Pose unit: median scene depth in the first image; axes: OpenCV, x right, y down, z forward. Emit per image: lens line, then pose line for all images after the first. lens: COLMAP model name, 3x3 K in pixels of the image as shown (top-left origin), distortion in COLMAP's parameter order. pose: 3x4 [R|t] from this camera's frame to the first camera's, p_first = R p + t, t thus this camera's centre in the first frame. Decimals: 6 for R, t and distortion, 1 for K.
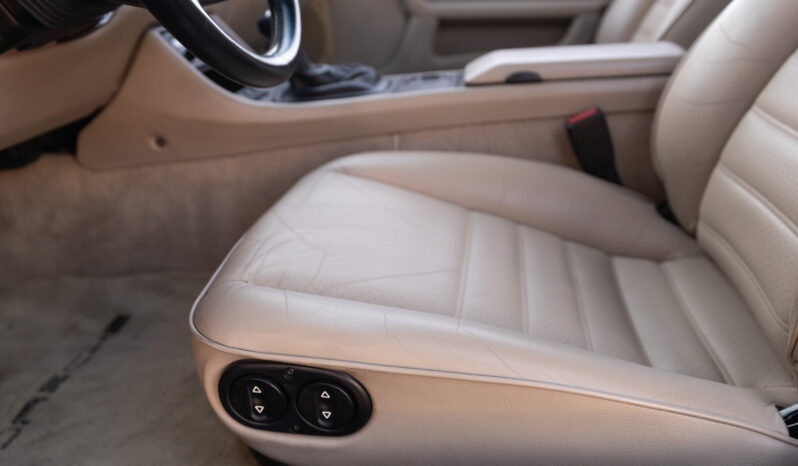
lens RADIAL K [[614.9, 0, 399.2], [0, 614.9, 304.5], [0, 0, 1]] dist [-0.005878, -0.003001]
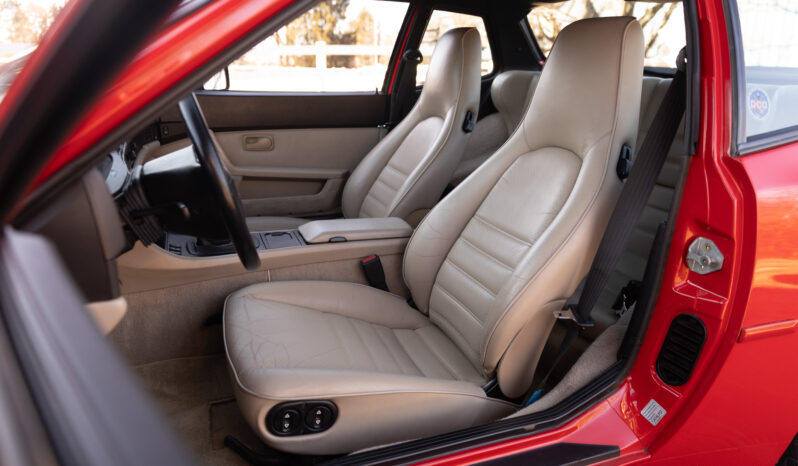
lens RADIAL K [[560.2, 0, 399.0], [0, 560.2, 233.0], [0, 0, 1]] dist [-0.002918, -0.000939]
pose [[0.872957, -0.022977, 0.487255, -0.501401], [0.125768, 0.975720, -0.179312, -0.053101], [-0.471305, 0.217813, 0.854652, -0.613060]]
